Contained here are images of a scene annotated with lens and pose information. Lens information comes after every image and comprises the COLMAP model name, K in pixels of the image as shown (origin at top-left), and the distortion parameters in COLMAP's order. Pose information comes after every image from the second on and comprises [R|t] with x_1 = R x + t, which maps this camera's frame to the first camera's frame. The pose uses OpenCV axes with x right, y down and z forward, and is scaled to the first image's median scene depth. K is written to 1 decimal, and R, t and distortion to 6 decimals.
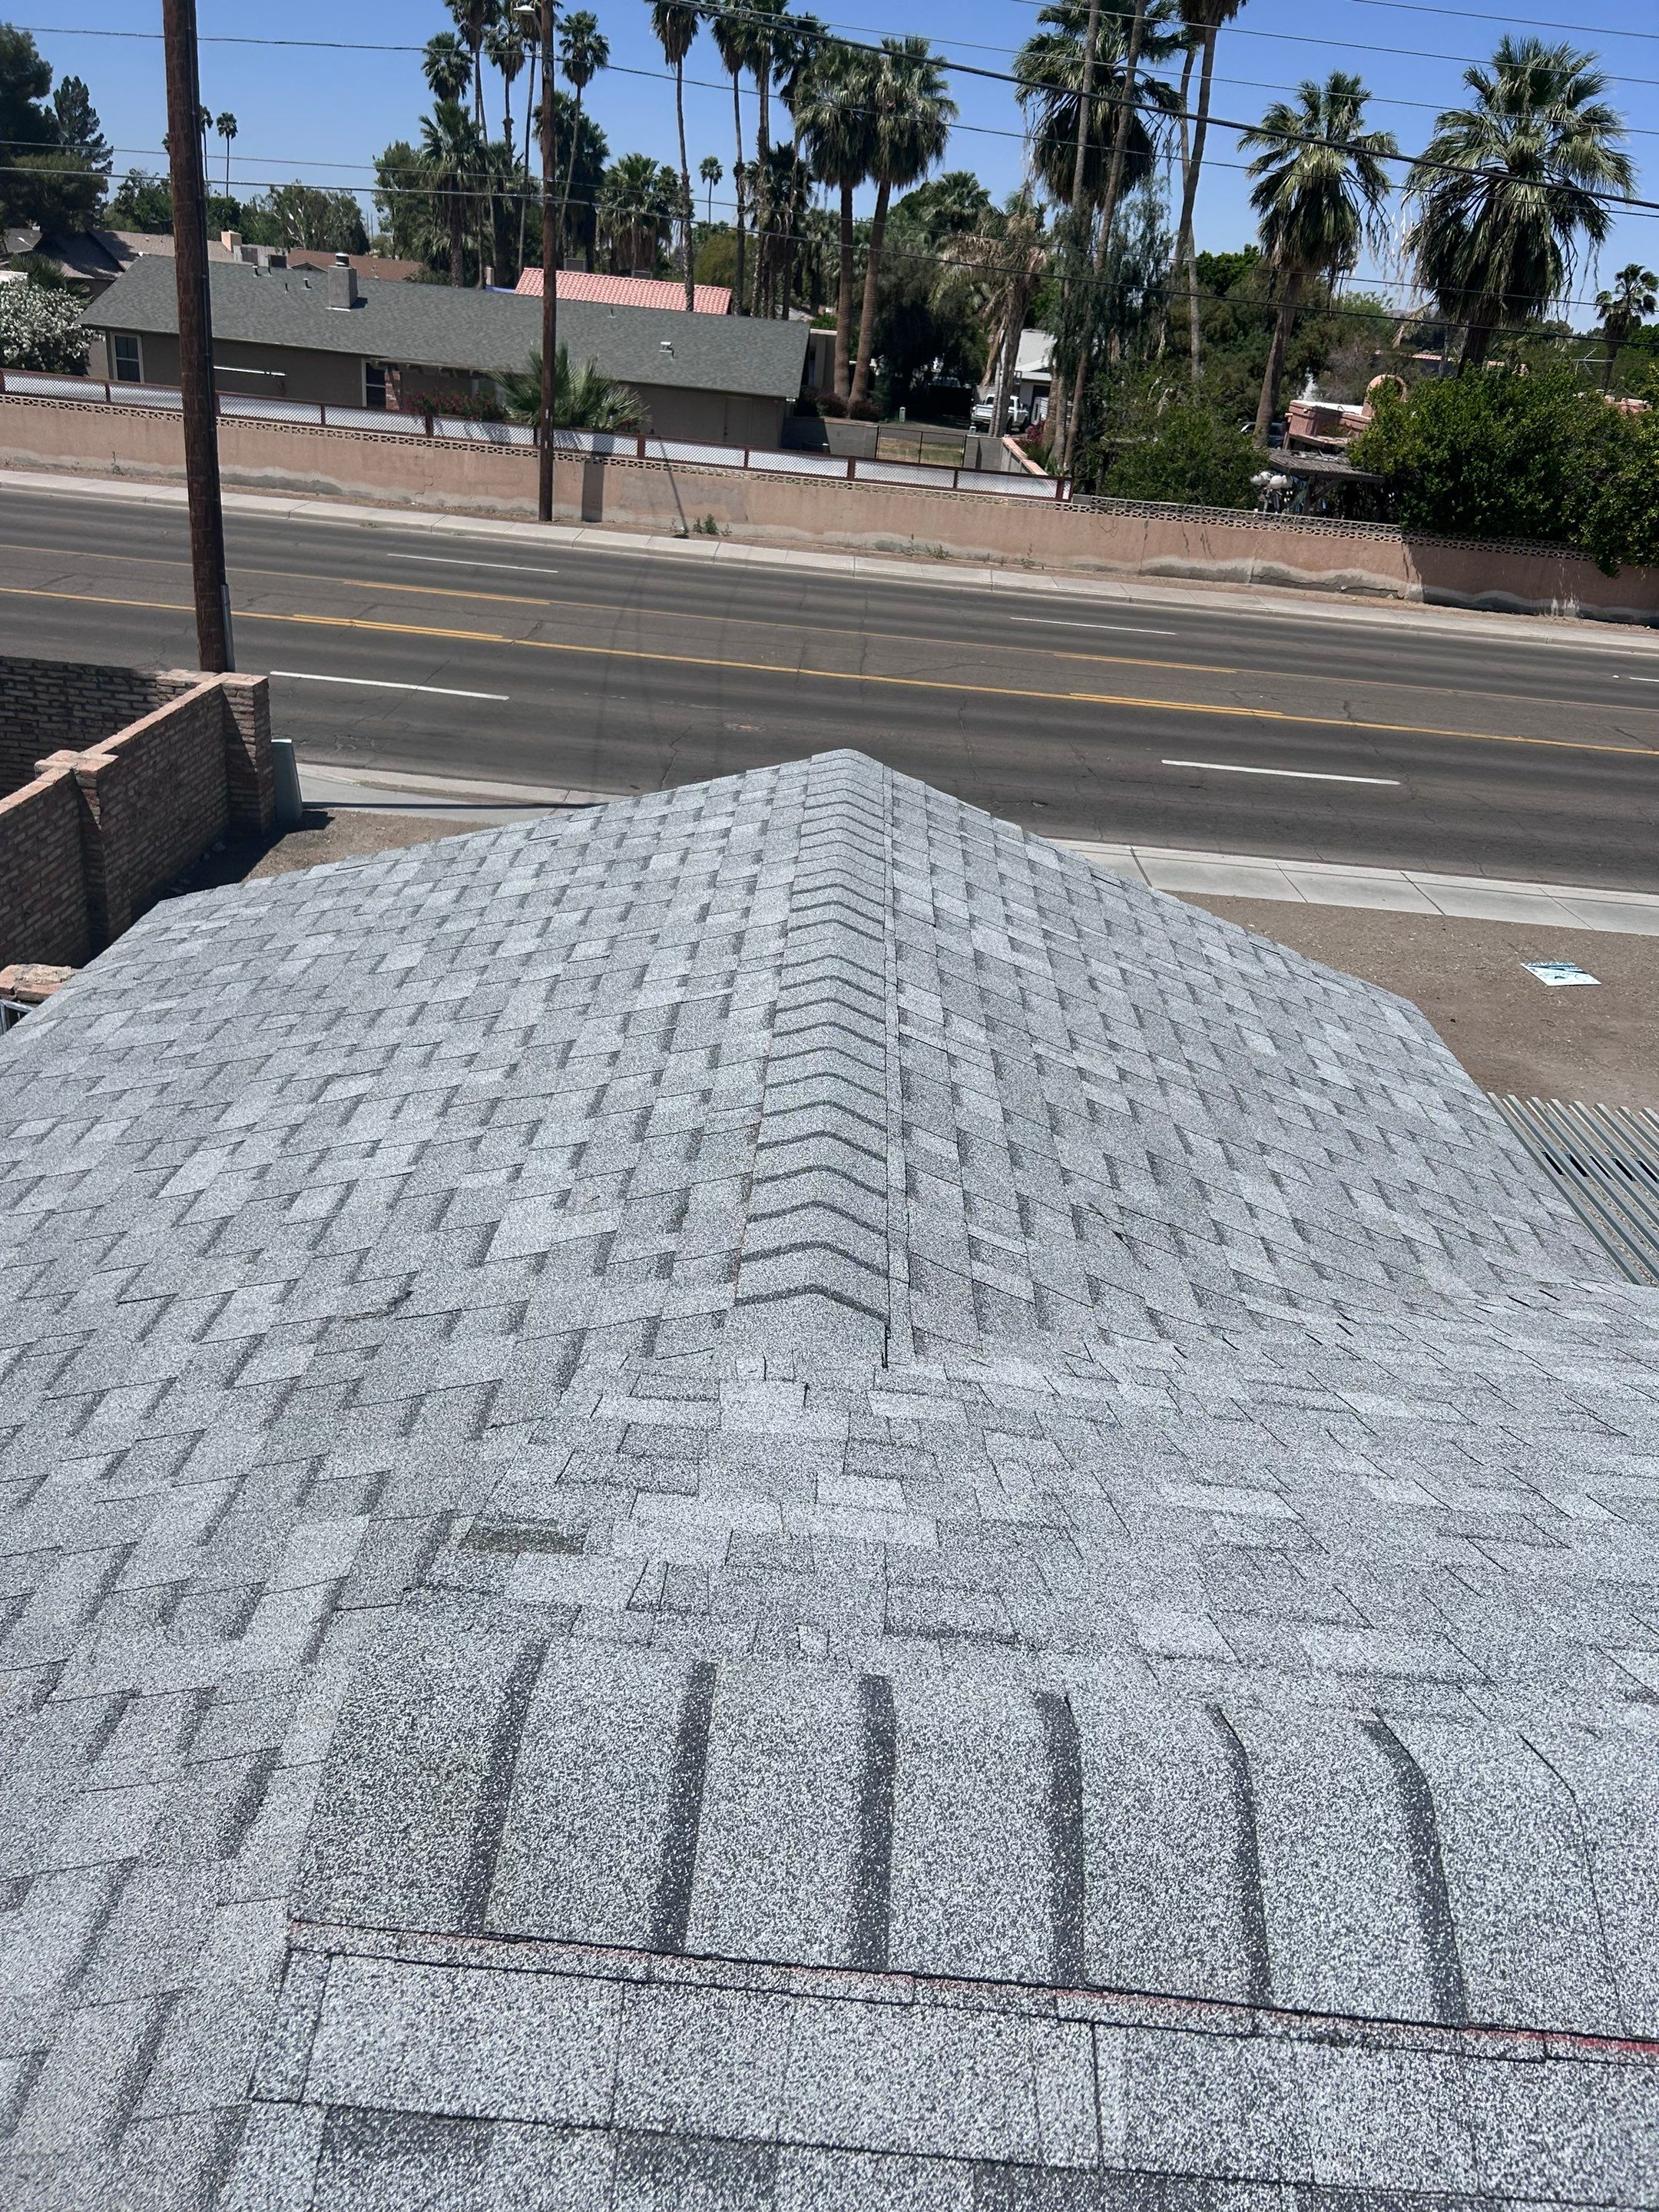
lens RADIAL K [[1653.2, 0, 842.6], [0, 1653.2, 1110.8], [0, 0, 1]] dist [0.006580, 0.006616]
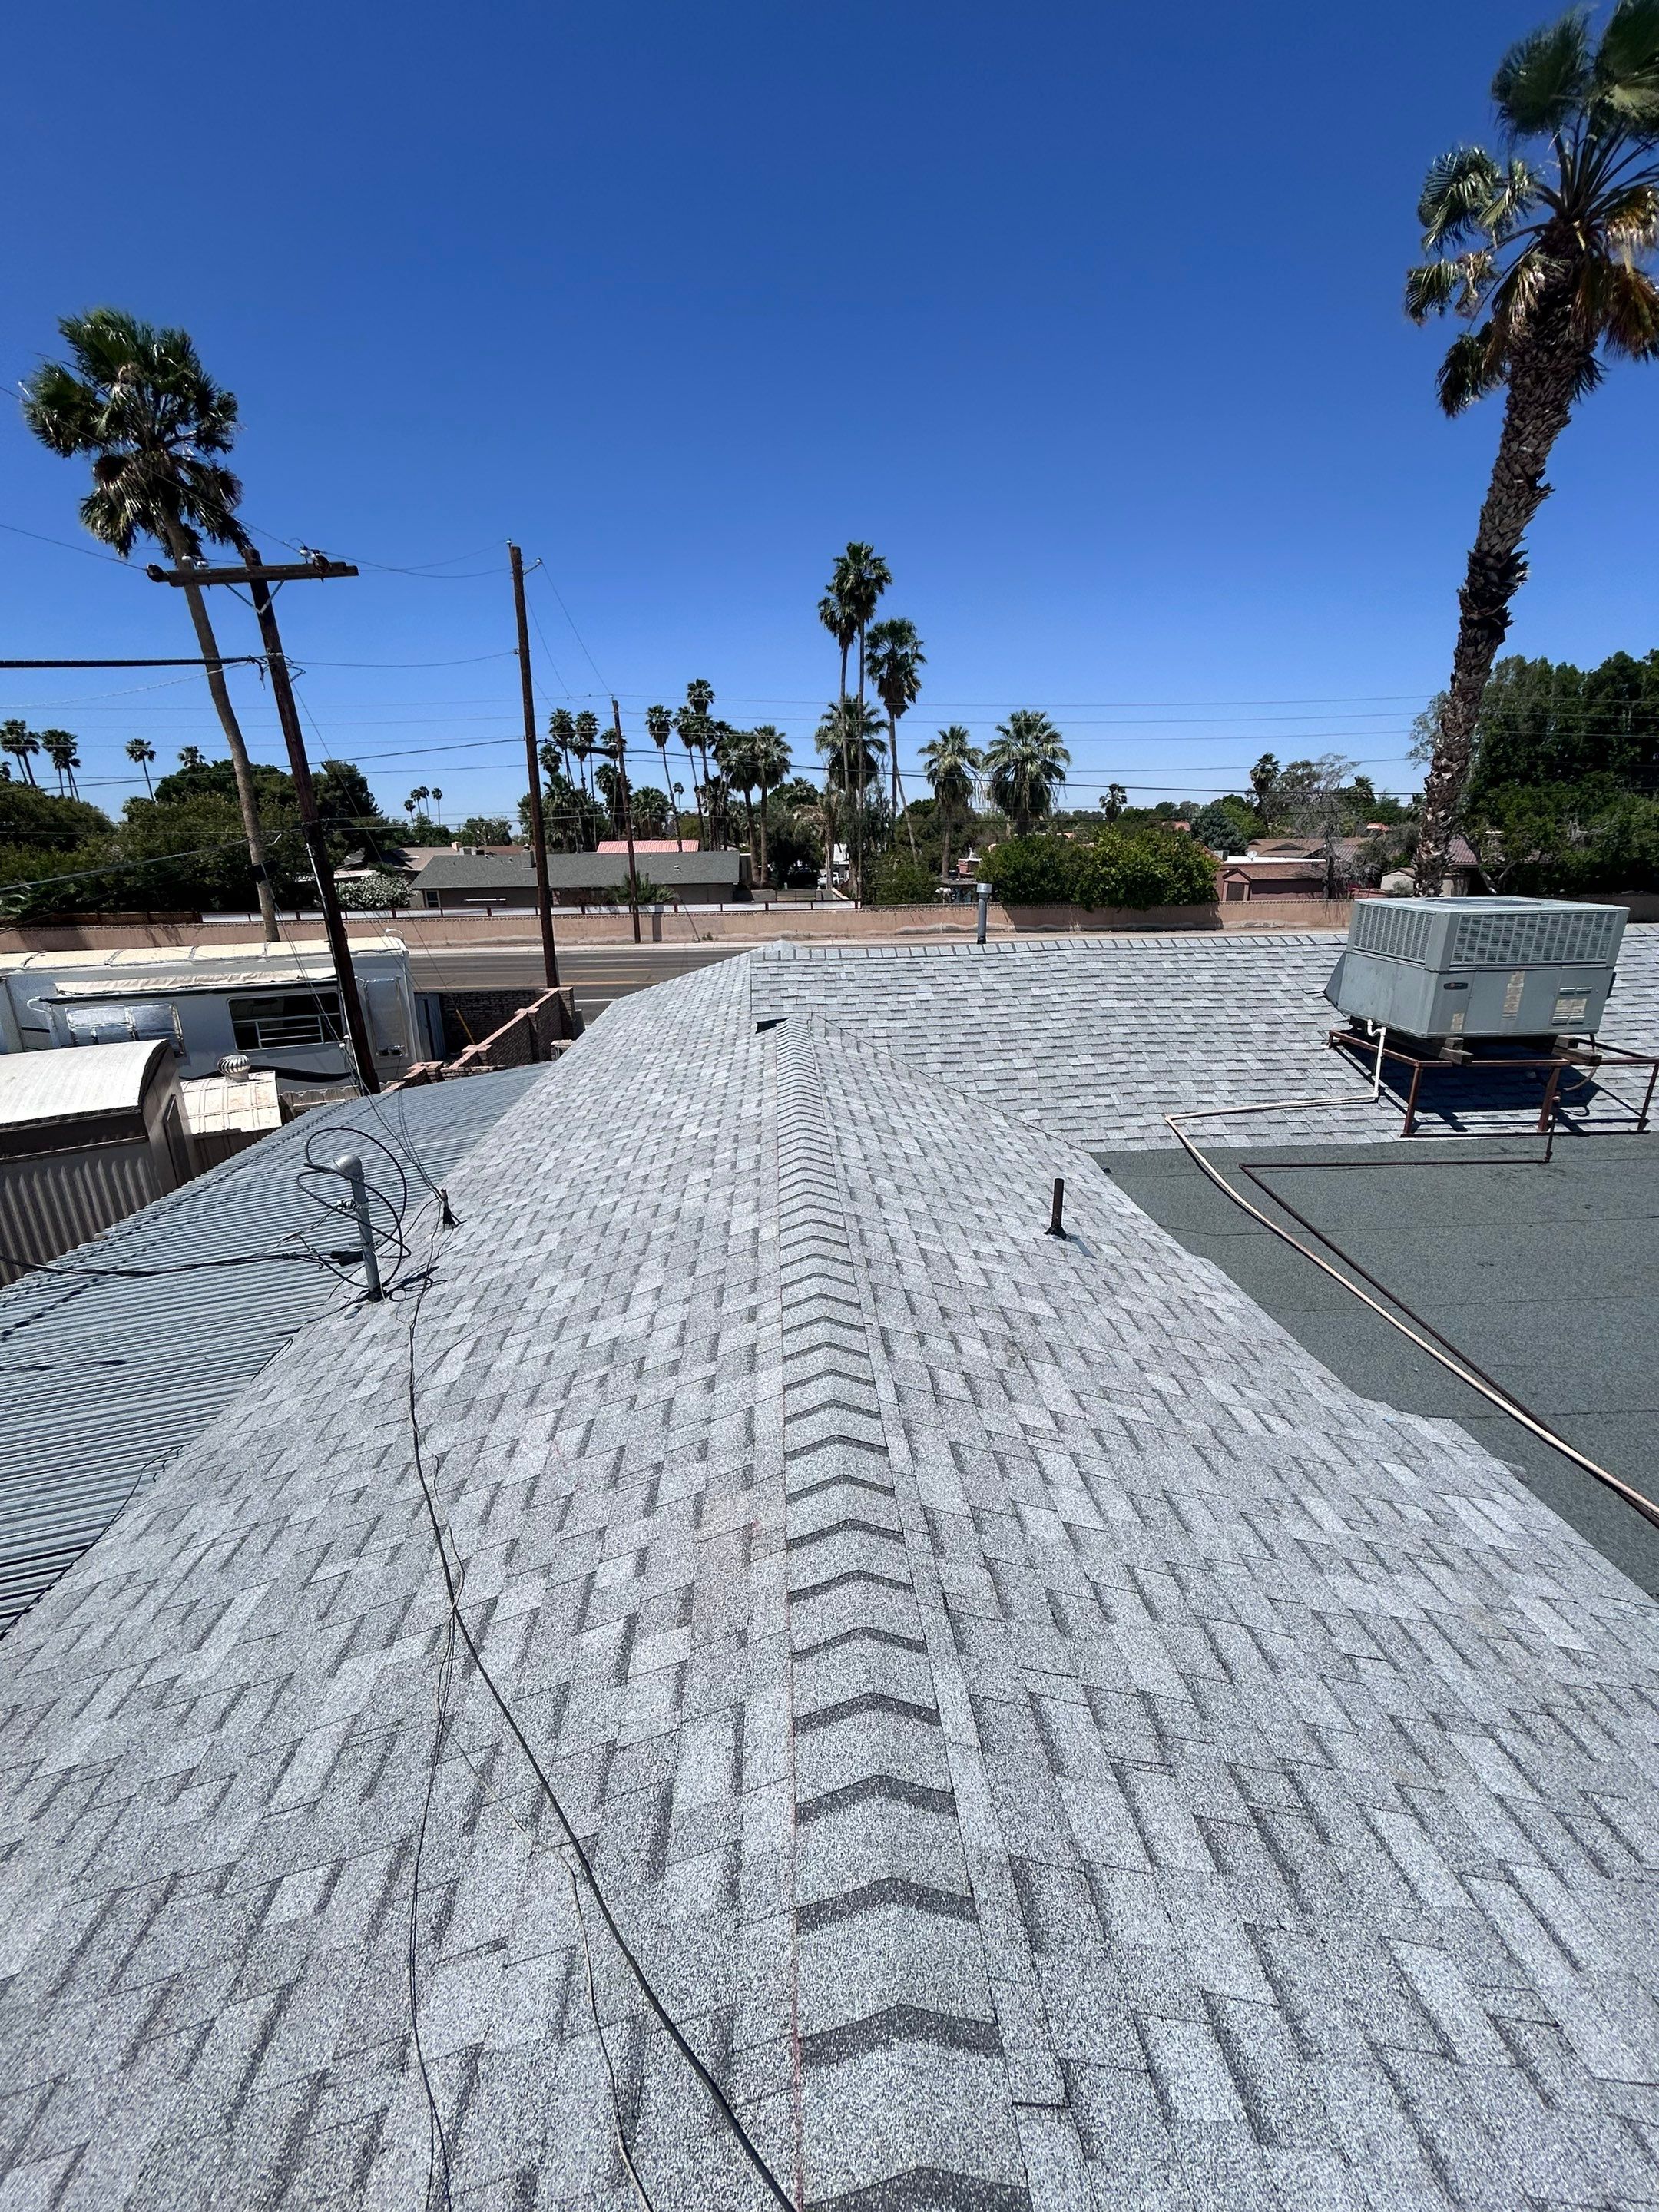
lens RADIAL K [[894.6, 0, 835.8], [0, 894.6, 1111.9], [0, 0, 1]] dist [0.002830, 0.001069]
pose [[0.990045, -0.128692, 0.057005, -0.005496], [0.135932, 0.979295, -0.150010, 0.076620], [-0.036520, 0.156265, 0.987040, -0.159092]]
